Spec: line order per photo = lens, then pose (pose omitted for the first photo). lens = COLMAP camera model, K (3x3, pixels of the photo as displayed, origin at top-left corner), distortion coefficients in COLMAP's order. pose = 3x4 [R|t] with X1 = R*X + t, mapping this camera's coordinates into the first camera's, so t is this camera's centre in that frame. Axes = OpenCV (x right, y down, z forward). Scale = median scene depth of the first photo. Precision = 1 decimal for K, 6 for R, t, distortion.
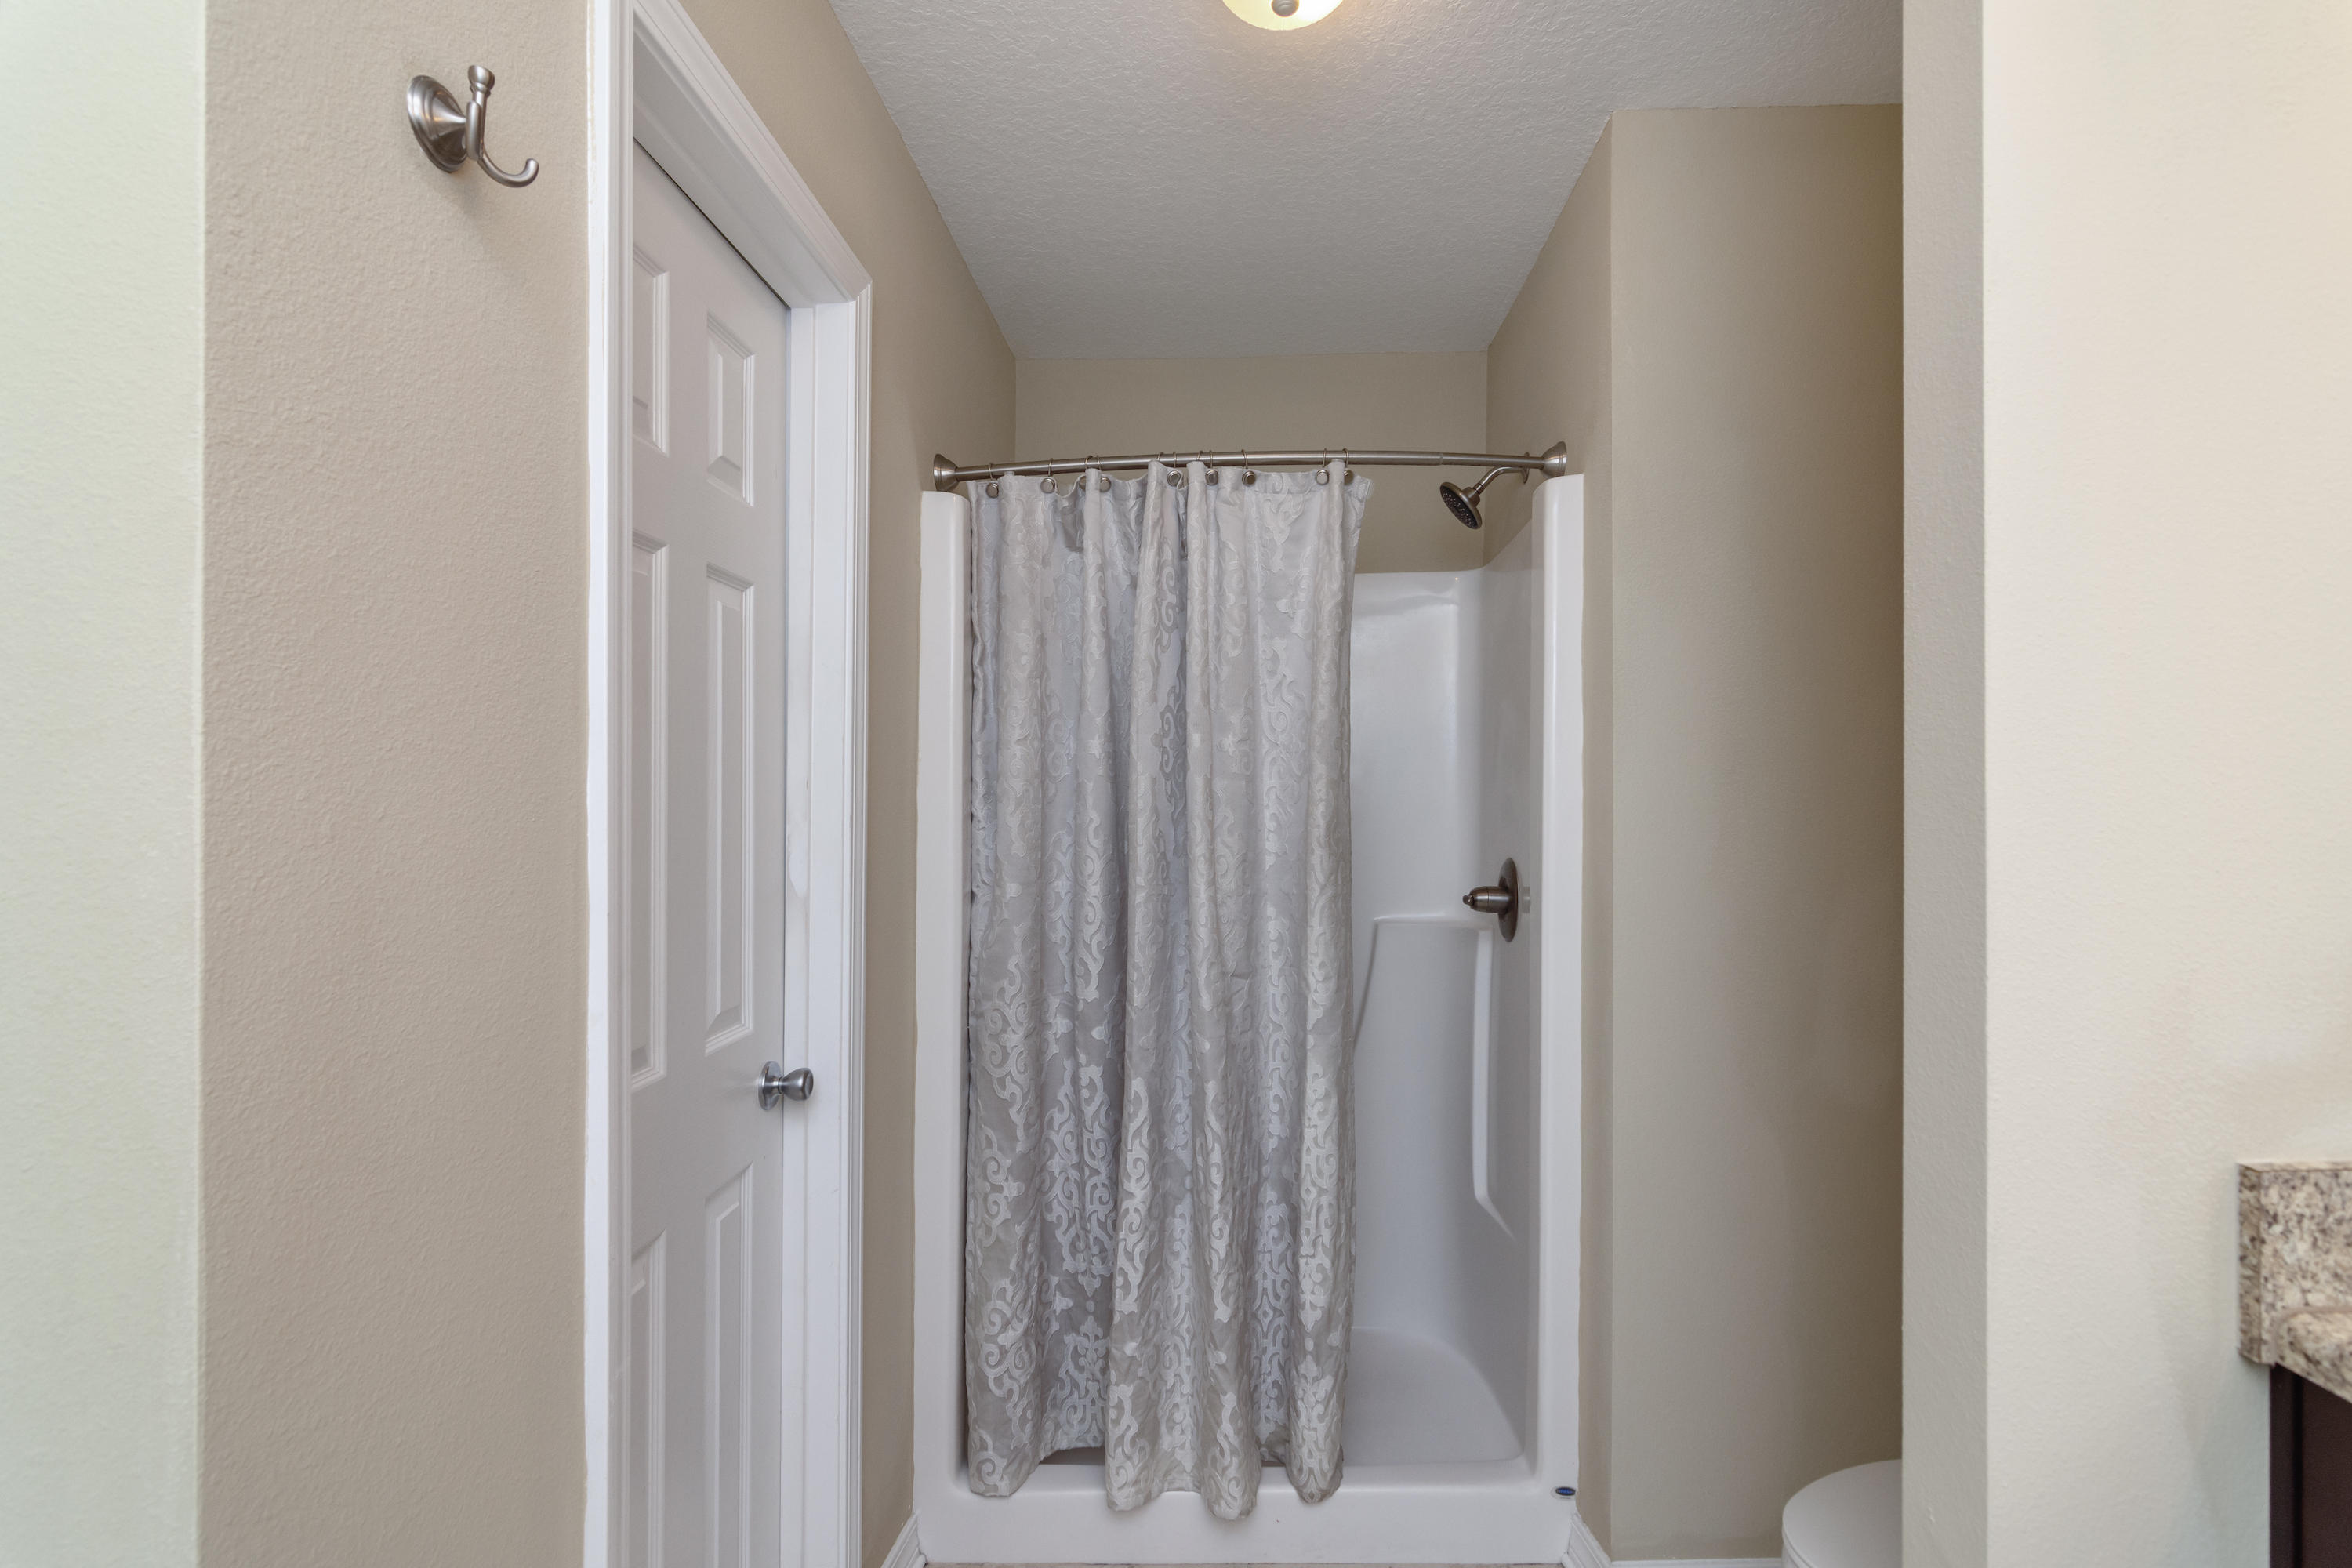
lens RADIAL K [[1130.7, 0, 1181.9], [0, 1130.7, 788.9], [0, 0, 1]] dist [-0.003592, 0.002179]
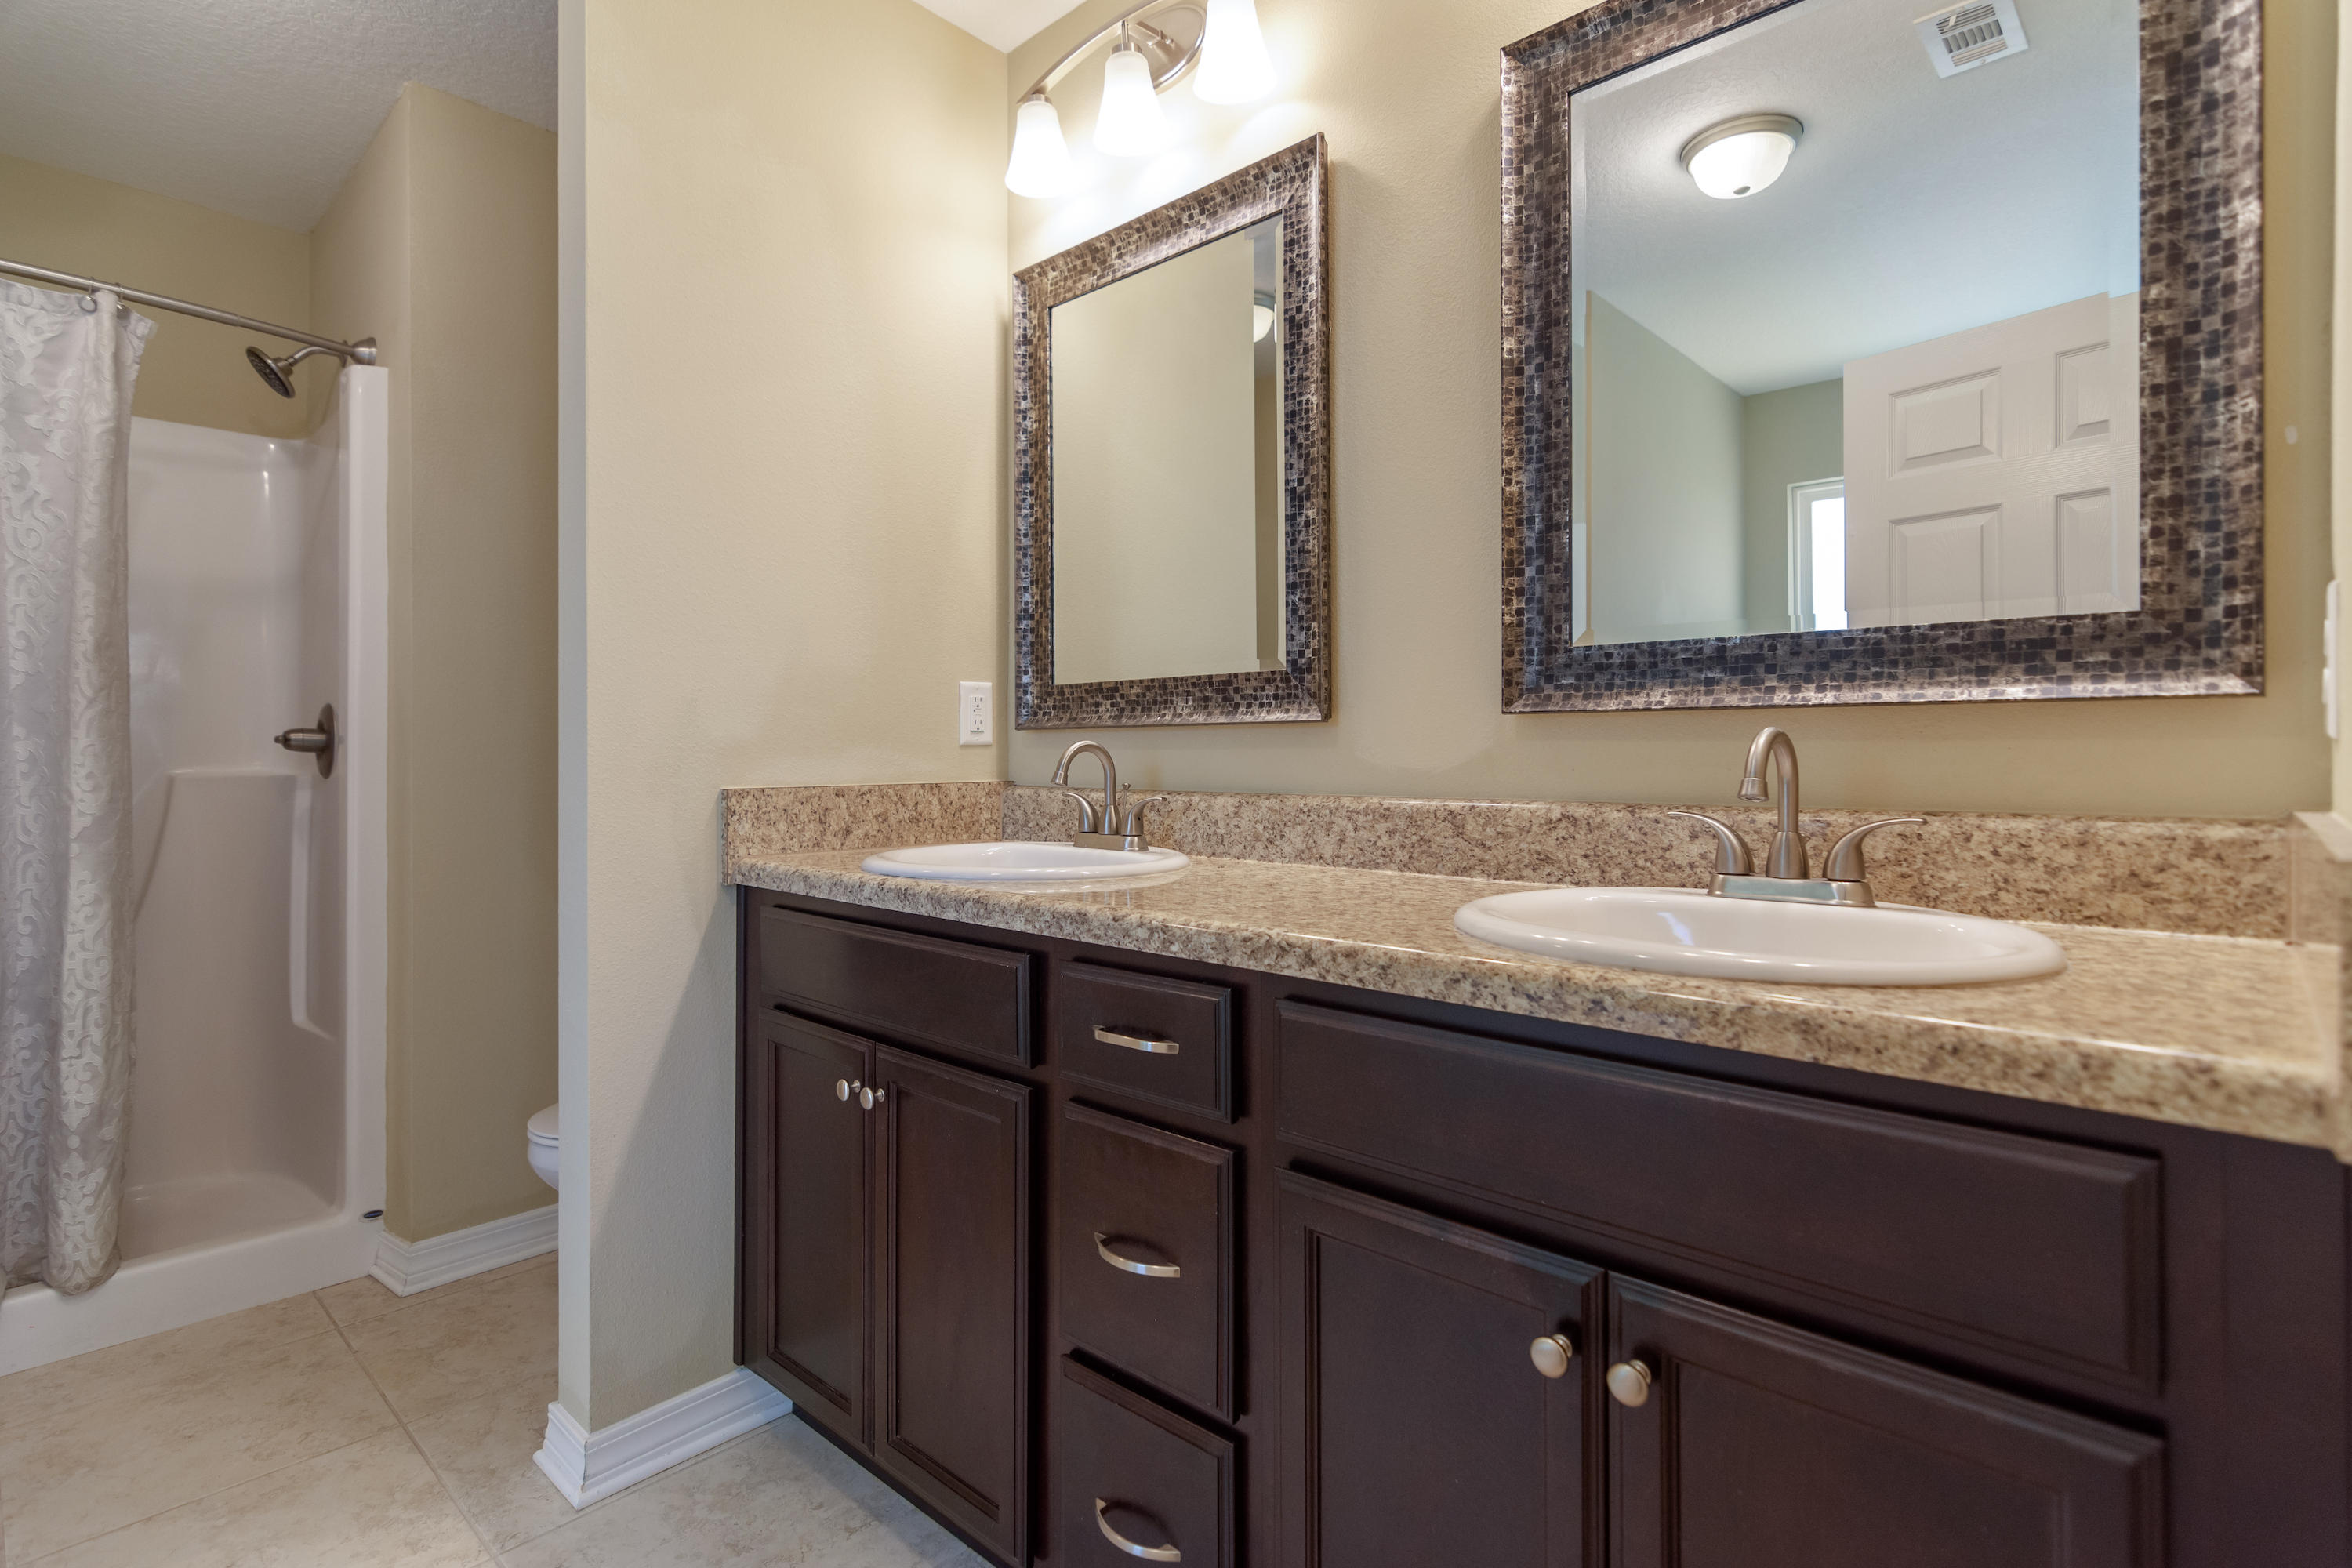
lens RADIAL K [[1130.7, 0, 1190.9], [0, 1130.7, 762.1], [0, 0, 1]] dist [-0.003592, 0.002179]
pose [[0.633982, -0.004442, 0.773335, -0.034792], [-0.004680, 0.999943, 0.009580, 0.122788], [-0.773334, -0.009693, 0.633925, -0.418814]]
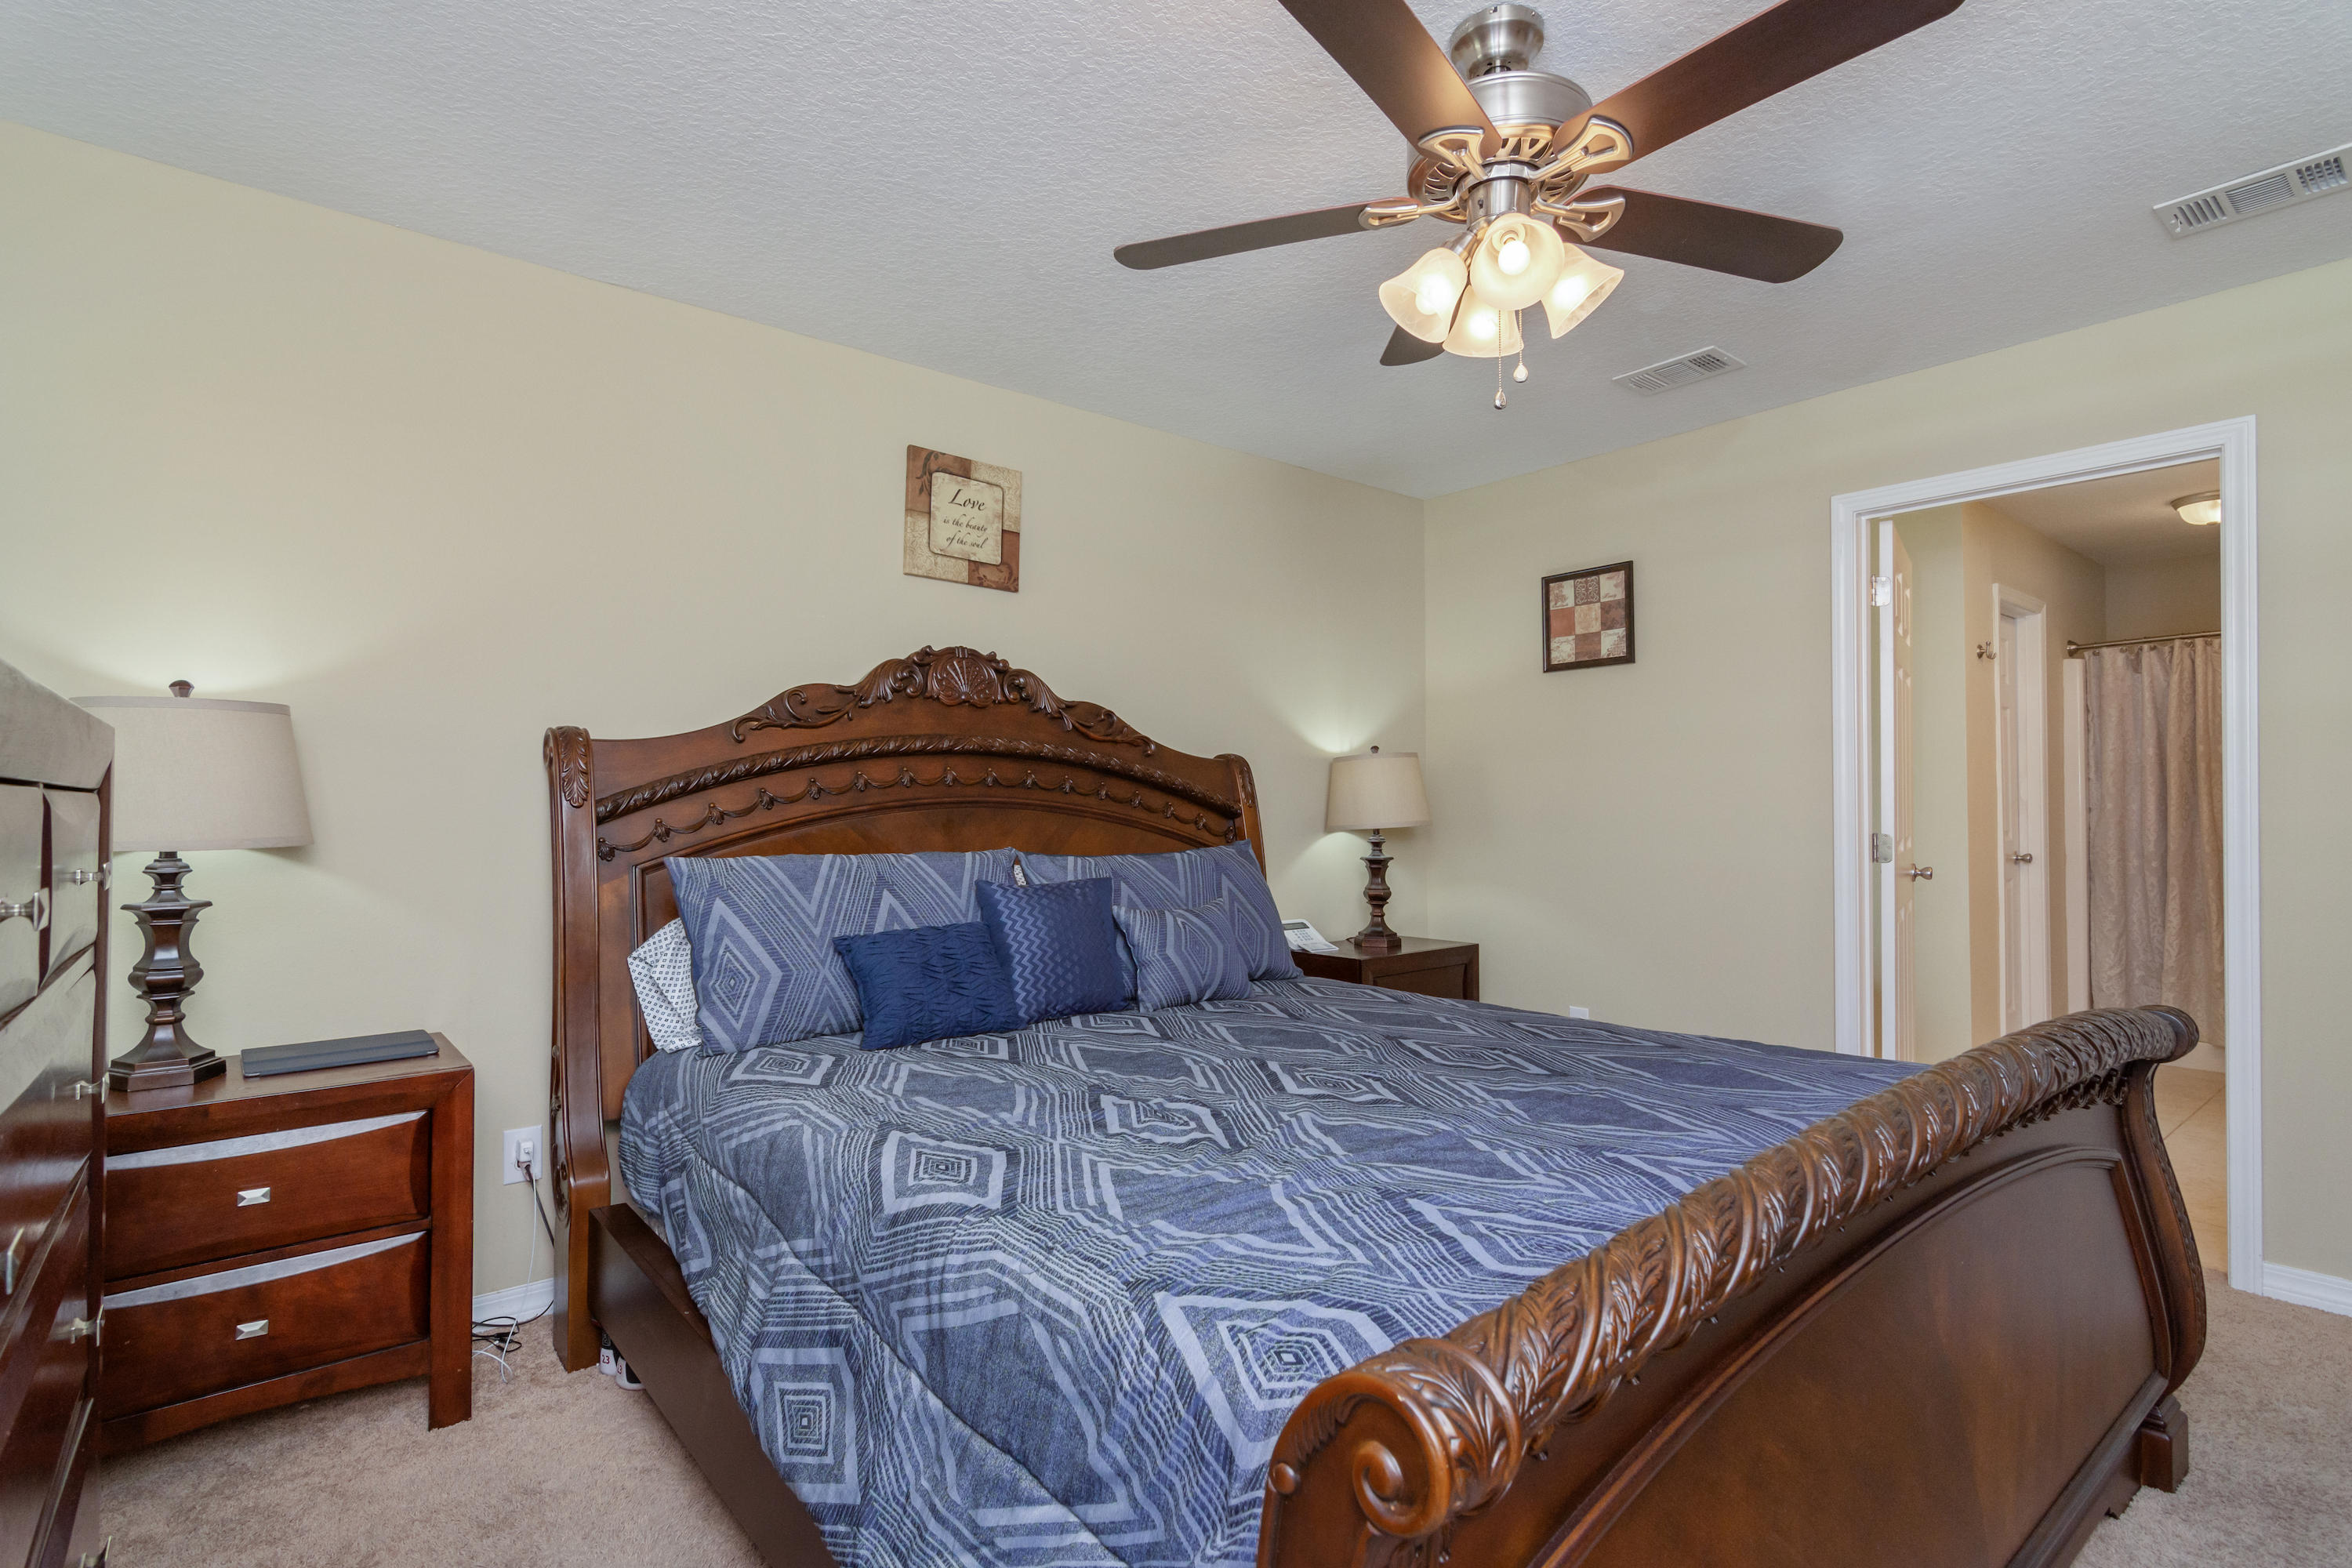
lens RADIAL K [[1130.7, 0, 1166.1], [0, 1130.7, 770.2], [0, 0, 1]] dist [-0.003592, 0.002179]
pose [[0.669289, -0.020093, -0.742731, 0.410739], [0.003948, 0.999716, -0.023487, 0.070284], [0.742992, 0.012788, 0.669178, -2.941762]]
